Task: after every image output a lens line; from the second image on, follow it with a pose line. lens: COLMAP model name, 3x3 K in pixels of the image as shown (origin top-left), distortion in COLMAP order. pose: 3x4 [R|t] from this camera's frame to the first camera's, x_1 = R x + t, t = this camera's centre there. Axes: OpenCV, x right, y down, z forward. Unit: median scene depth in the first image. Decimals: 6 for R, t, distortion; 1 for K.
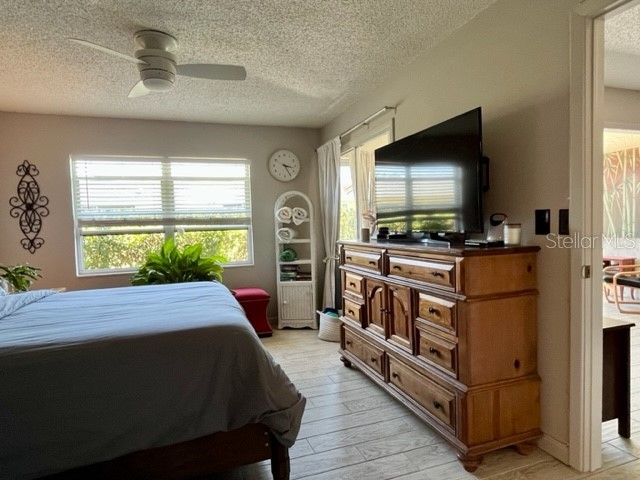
lens RADIAL K [[384.5, 0, 316.6], [0, 384.5, 240.4], [0, 0, 1]] dist [0.000129, -0.000798]
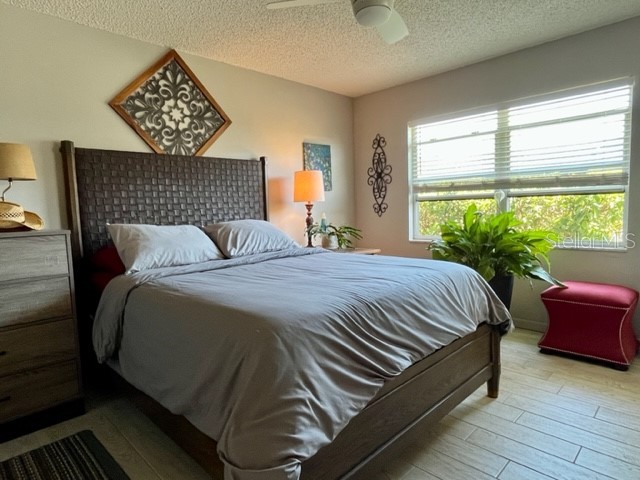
lens RADIAL K [[384.5, 0, 316.6], [0, 384.5, 240.4], [0, 0, 1]] dist [0.000129, -0.000798]
pose [[0.435984, 0.094121, -0.895019, 0.204774], [-0.019702, 0.995276, 0.095067, -0.000551], [0.899739, -0.023814, 0.435778, 0.334240]]
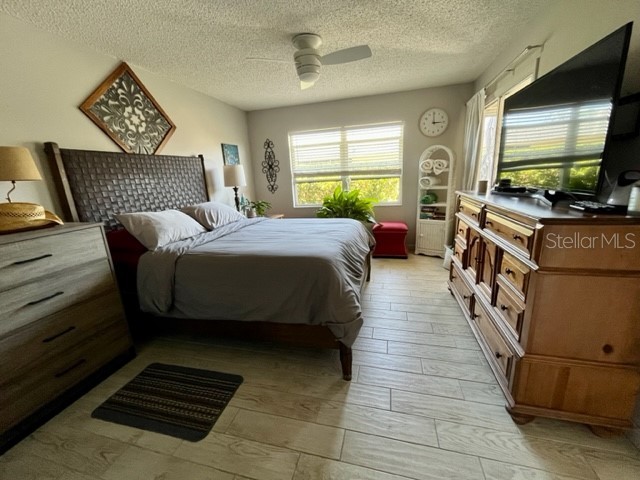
lens RADIAL K [[260.4, 0, 318.3], [0, 260.4, 239.9], [0, 0, 1]] dist [-0.002721, -0.000148]
pose [[0.829087, 0.122727, -0.545485, 0.127063], [0.003383, 0.974493, 0.224390, -0.027049], [0.559110, -0.187885, 0.807524, 0.094846]]
